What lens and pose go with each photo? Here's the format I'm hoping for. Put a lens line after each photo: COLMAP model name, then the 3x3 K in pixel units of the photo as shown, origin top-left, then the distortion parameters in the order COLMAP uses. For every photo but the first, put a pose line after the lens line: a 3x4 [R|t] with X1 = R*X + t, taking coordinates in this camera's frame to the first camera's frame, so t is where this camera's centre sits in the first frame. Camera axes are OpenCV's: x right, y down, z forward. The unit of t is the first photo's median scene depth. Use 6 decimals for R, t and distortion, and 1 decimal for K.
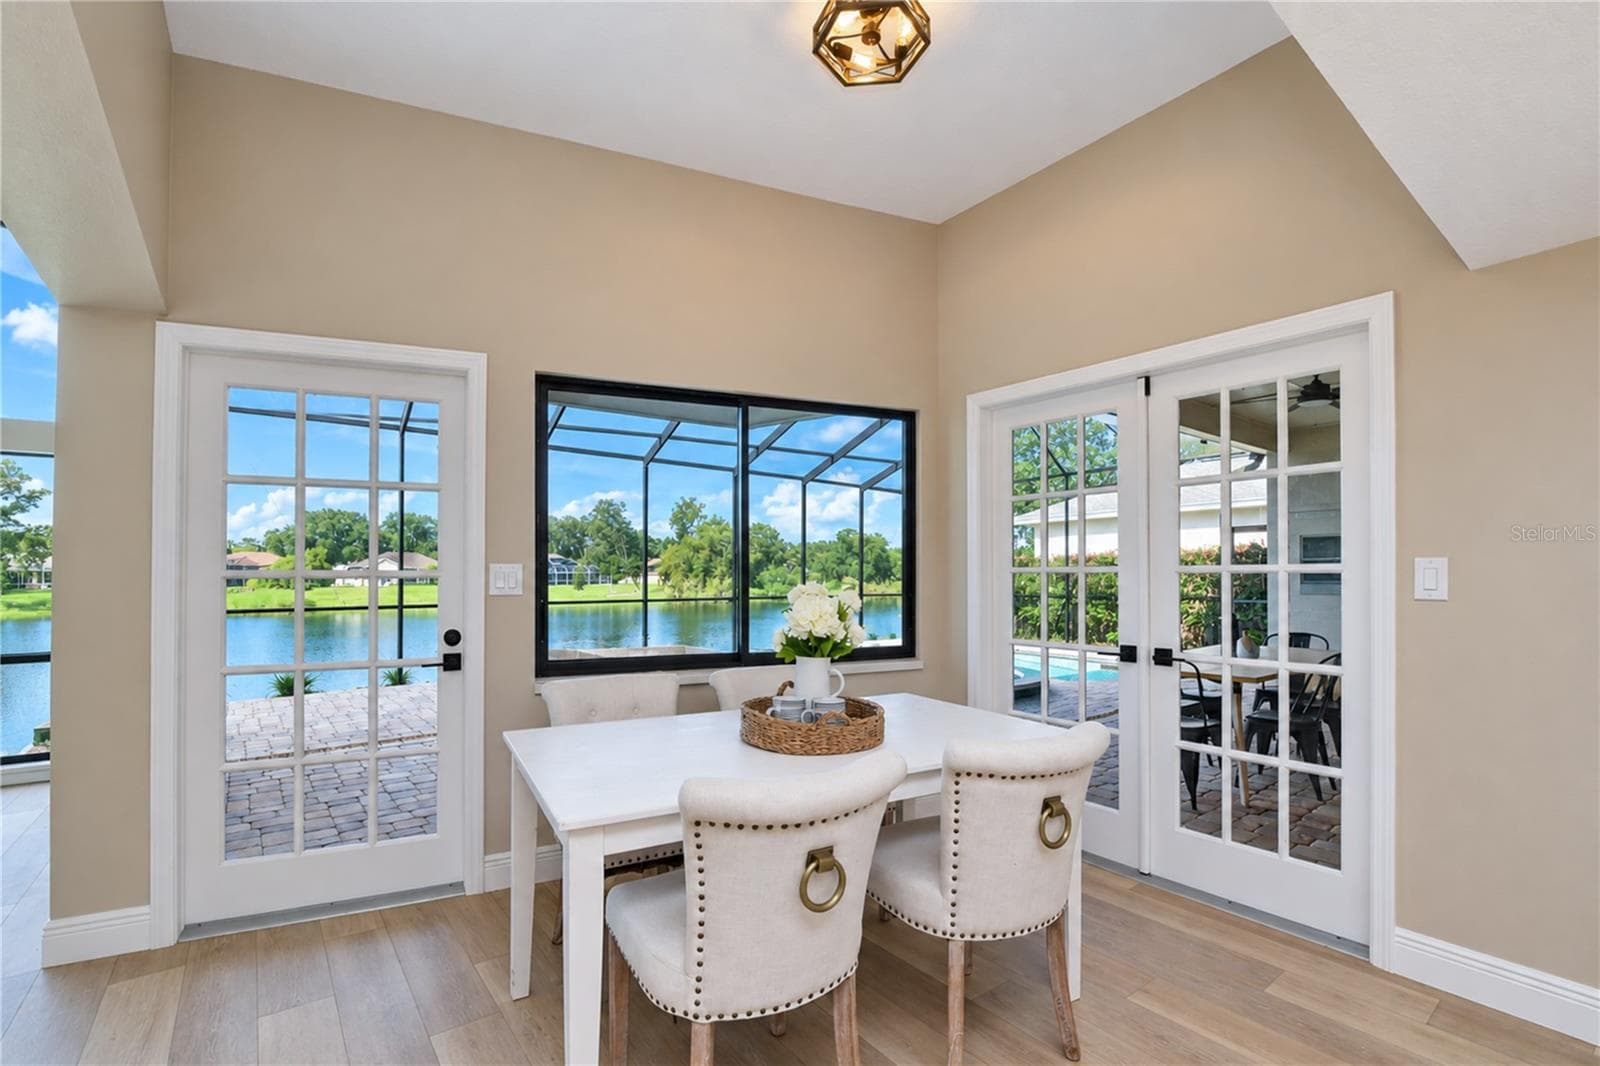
lens RADIAL K [[715.3, 0, 795.7], [0, 715.3, 572.4], [0, 0, 1]] dist [-0.003123, -0.000179]
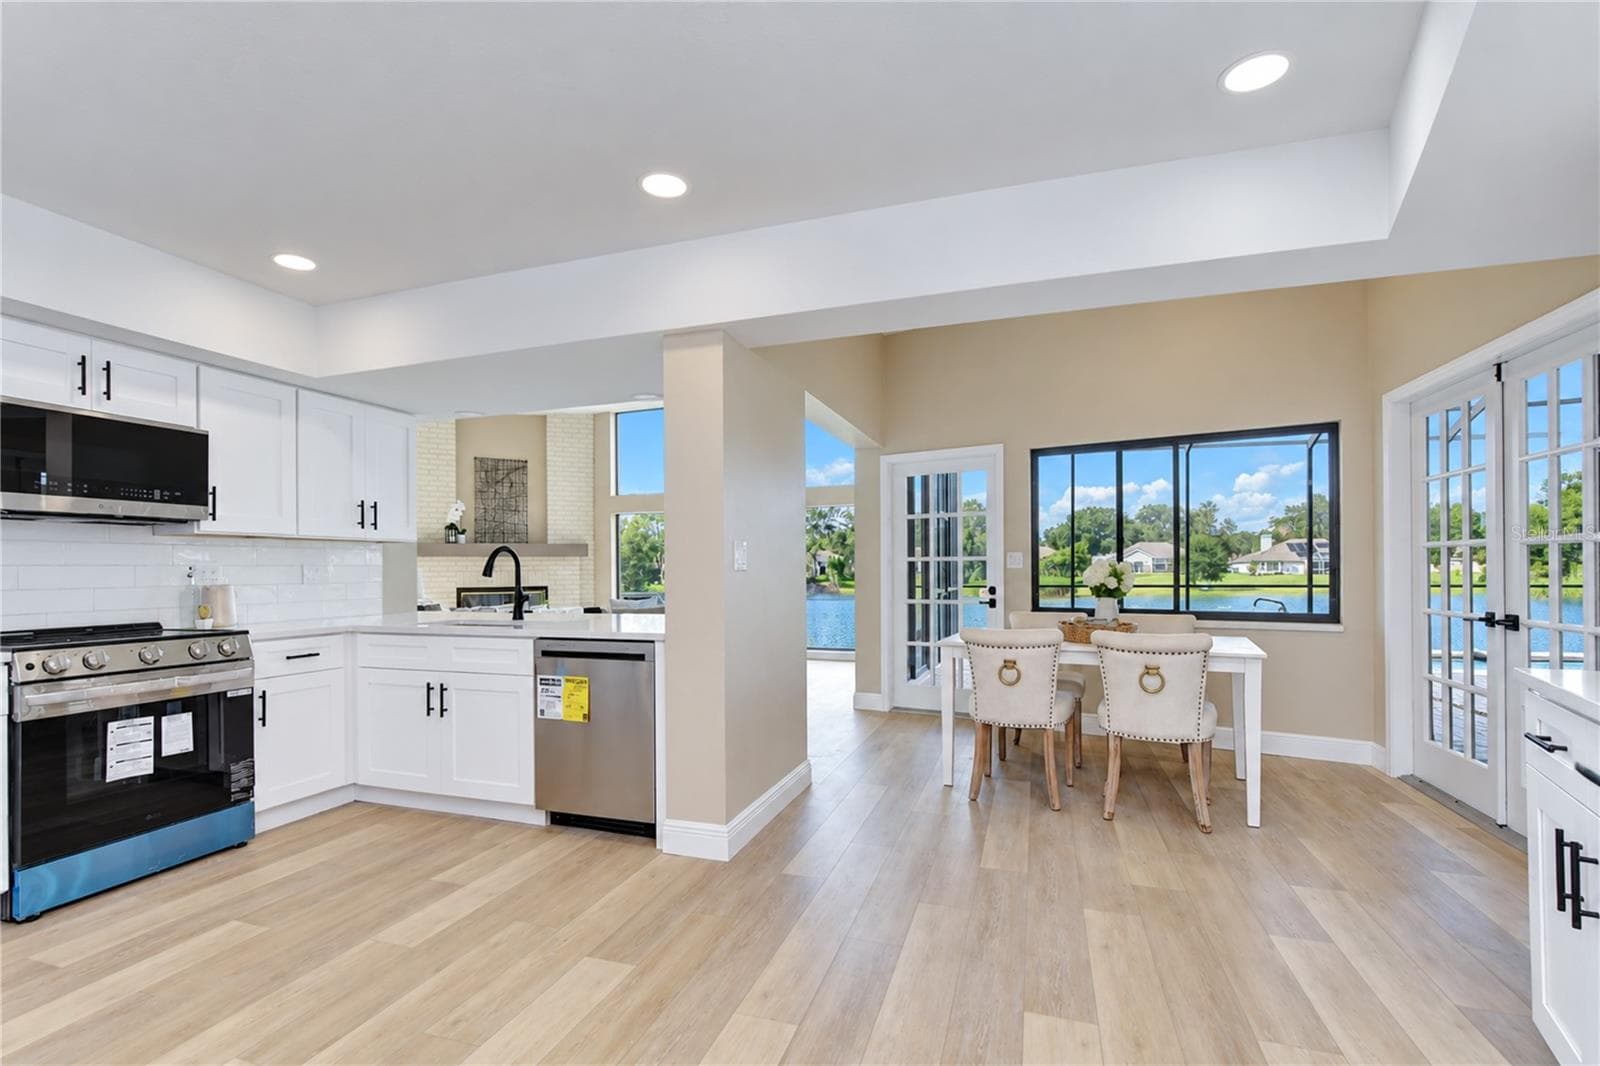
lens RADIAL K [[732.0, 0, 800.9], [0, 732.0, 562.9], [0, 0, 1]] dist [-0.015207, 0.001064]
pose [[0.544539, -0.011683, -0.838654, 0.864568], [0.012176, 0.999908, -0.006023, 0.020409], [0.838647, -0.006931, 0.544631, -0.499070]]
